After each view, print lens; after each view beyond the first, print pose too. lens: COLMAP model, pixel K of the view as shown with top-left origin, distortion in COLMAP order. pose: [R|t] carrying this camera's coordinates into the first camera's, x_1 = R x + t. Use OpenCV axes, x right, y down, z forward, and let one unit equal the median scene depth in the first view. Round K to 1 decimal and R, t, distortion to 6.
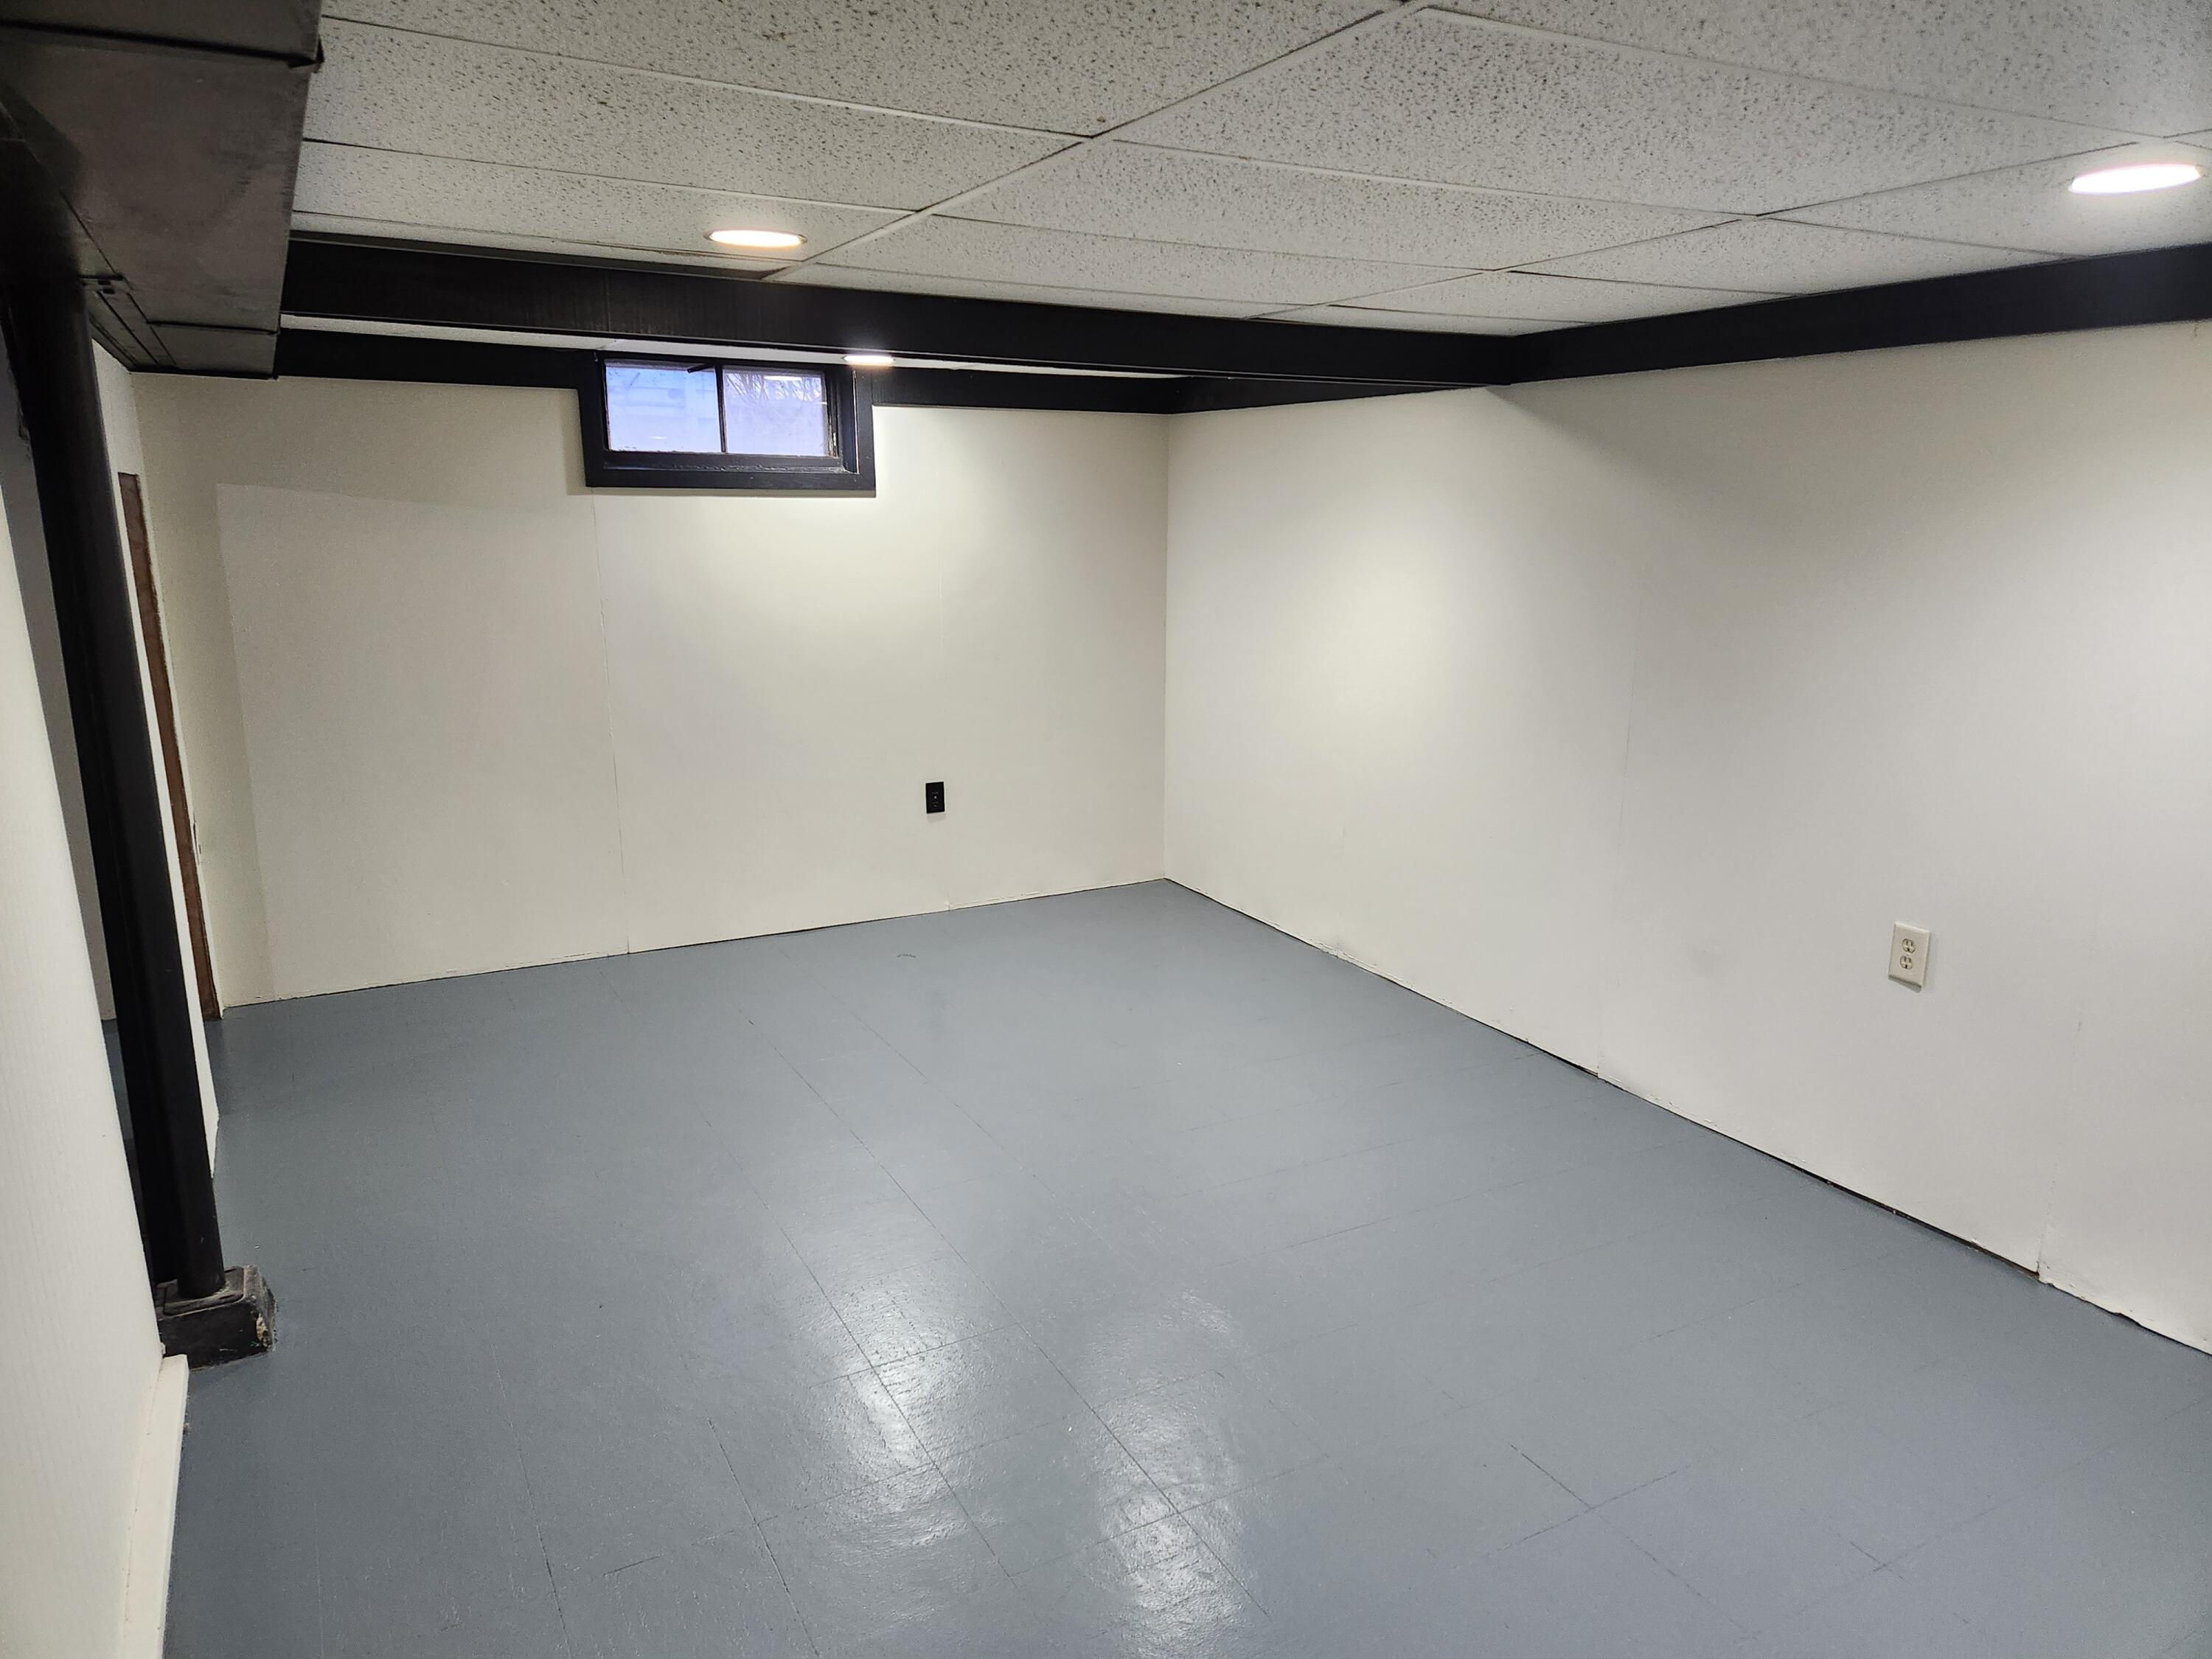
lens RADIAL K [[1473.0, 0, 1105.4], [0, 1473.0, 831.2], [0, 0, 1]] dist [-0.000742, -0.000233]
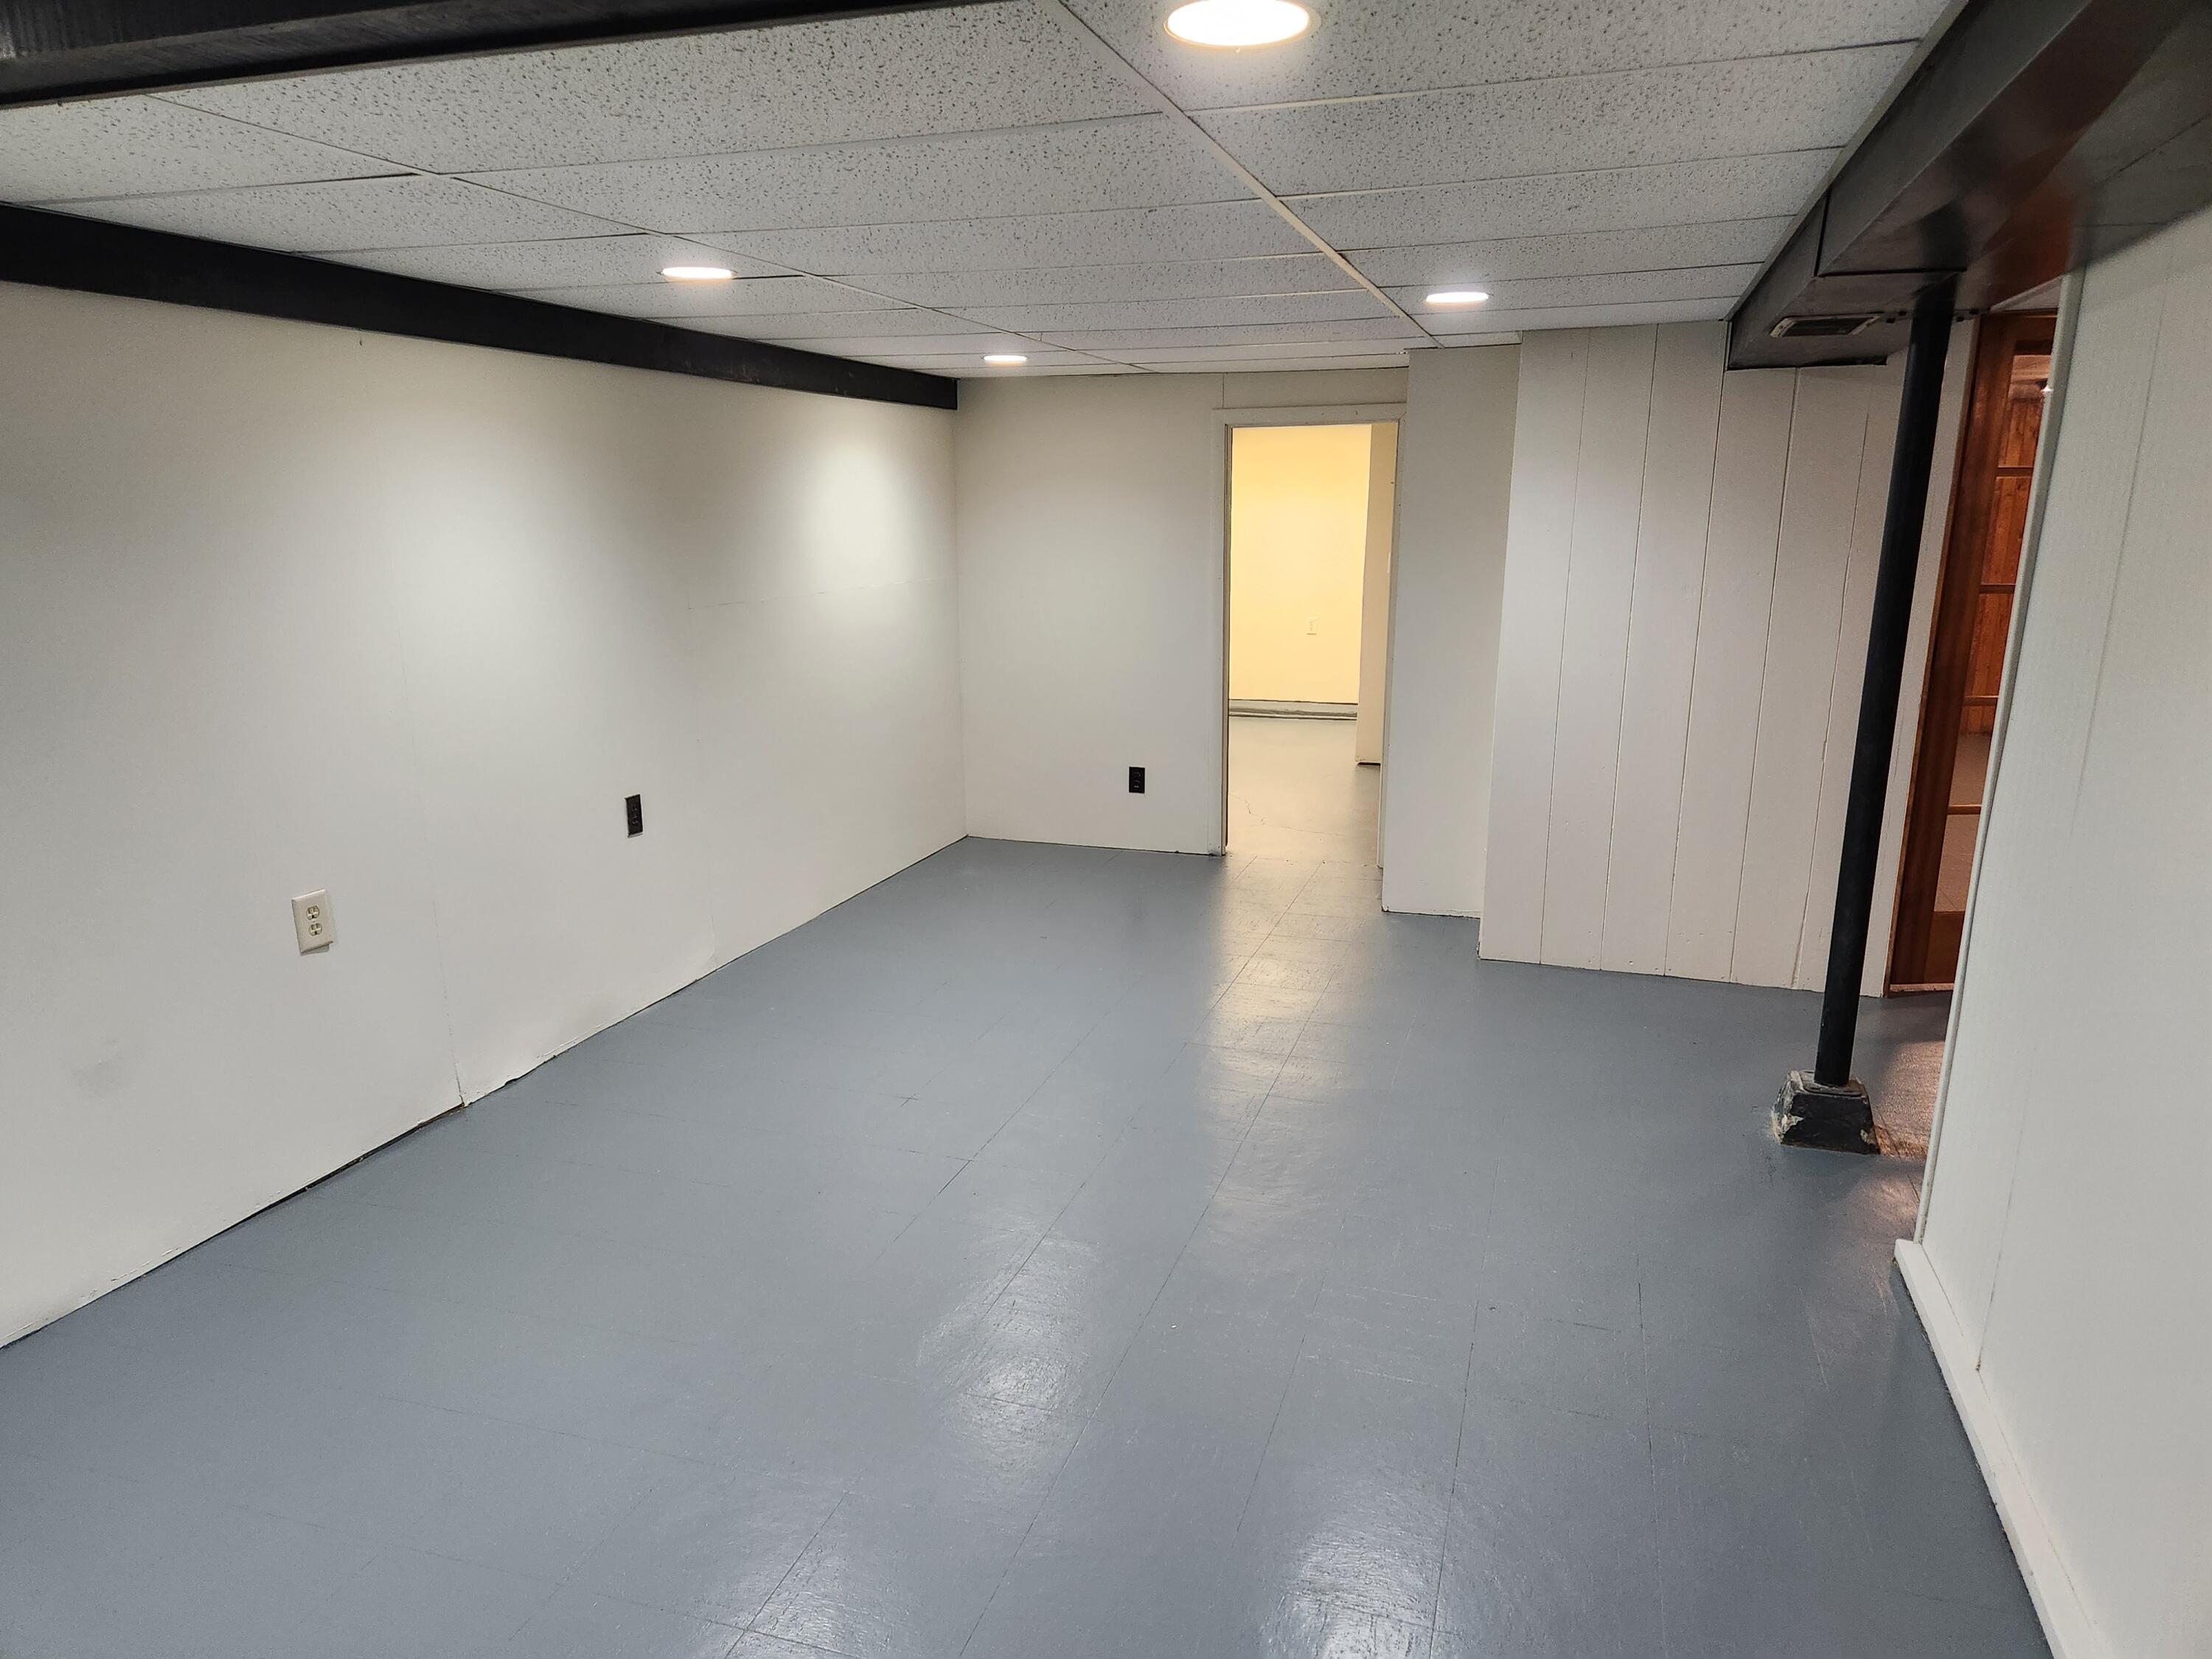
lens RADIAL K [[1473.0, 0, 1103.2], [0, 1473.0, 834.1], [0, 0, 1]] dist [-0.000742, -0.000233]
pose [[-0.674615, -0.177561, 0.716496, -0.535248], [0.156466, 0.914187, 0.373873, -0.264656], [-0.721396, 0.364327, -0.588942, 1.180339]]
